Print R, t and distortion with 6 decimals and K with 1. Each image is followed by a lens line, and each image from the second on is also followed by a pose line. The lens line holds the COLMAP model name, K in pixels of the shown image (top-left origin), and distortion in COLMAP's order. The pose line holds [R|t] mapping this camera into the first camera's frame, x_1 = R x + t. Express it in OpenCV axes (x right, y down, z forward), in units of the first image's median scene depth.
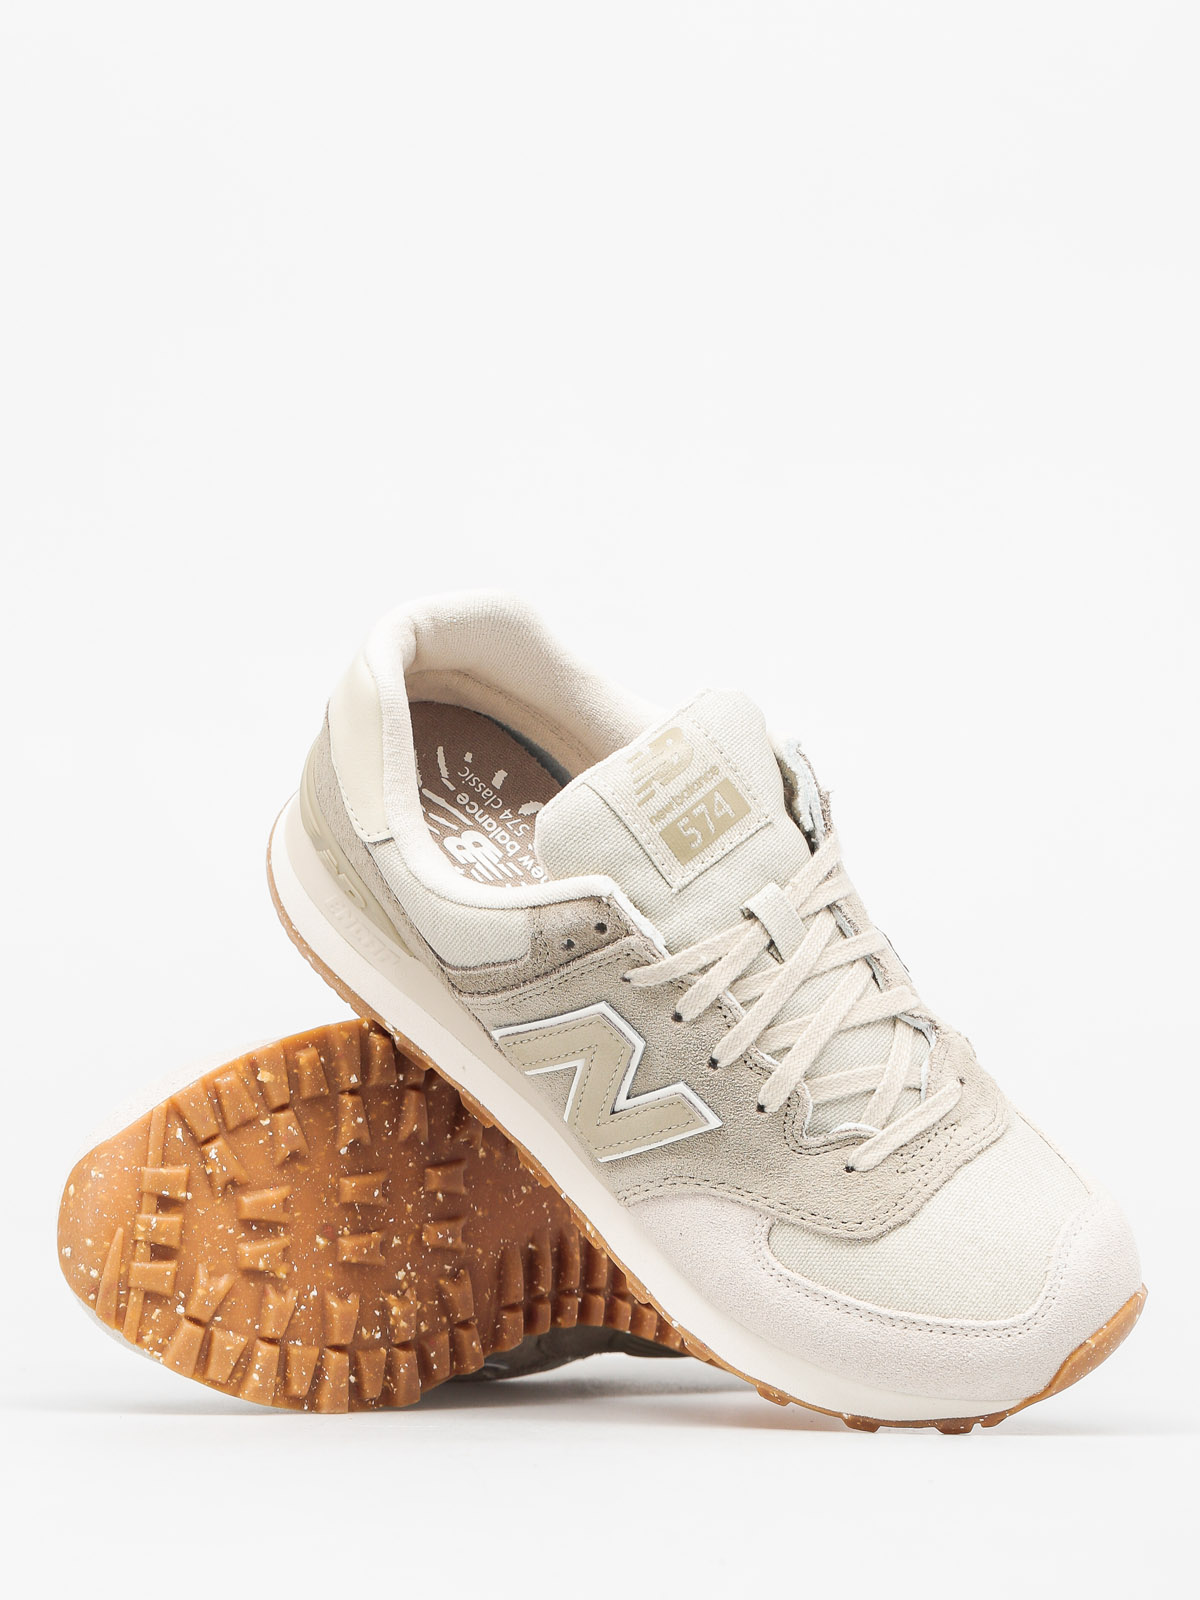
lens RADIAL K [[6180.4, 0, 599.9], [0, 6180.4, 800.0], [0, 0, 1]] dist [-0.333254, 0.000000]
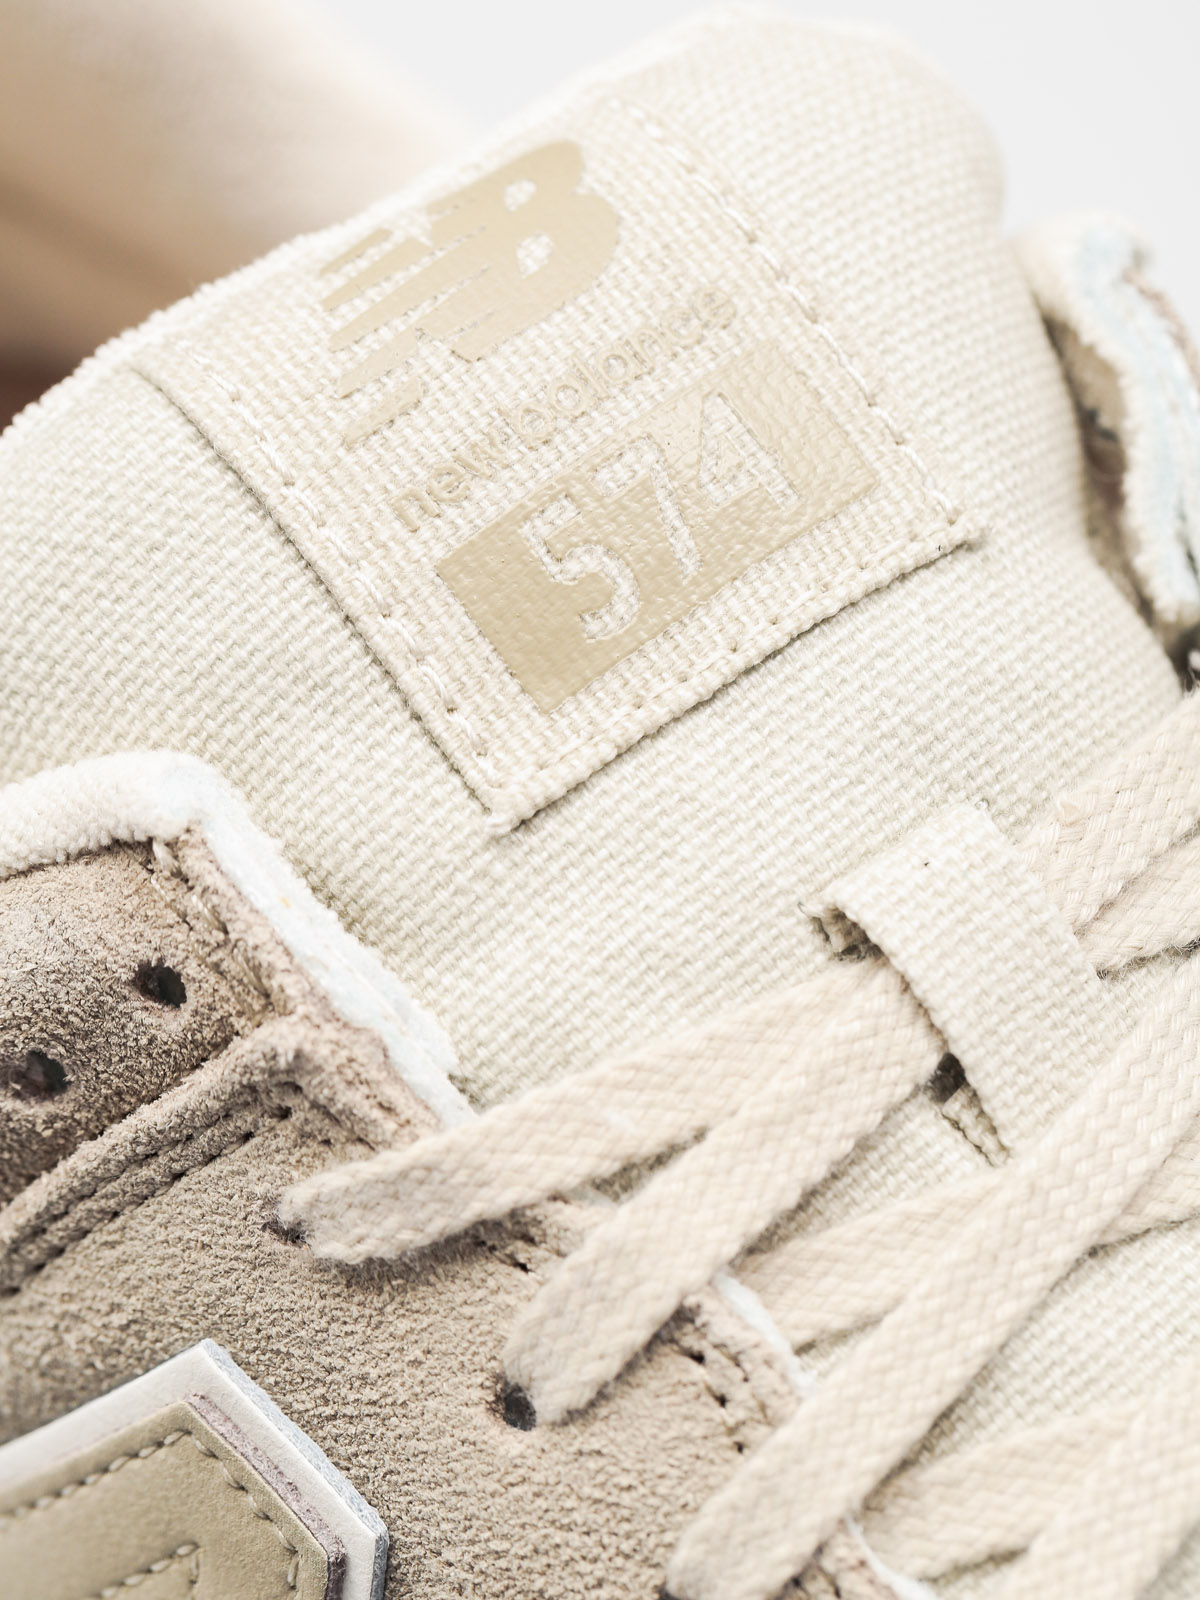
lens RADIAL K [[6180.4, 0, 599.7], [0, 6180.4, 799.9], [0, 0, 1]] dist [-0.333254, 0.000000]
pose [[0.970448, -0.017044, -0.240710, 0.068640], [-0.020803, 0.987880, -0.153820, 0.047689], [0.240414, 0.154282, 0.958331, 0.788551]]
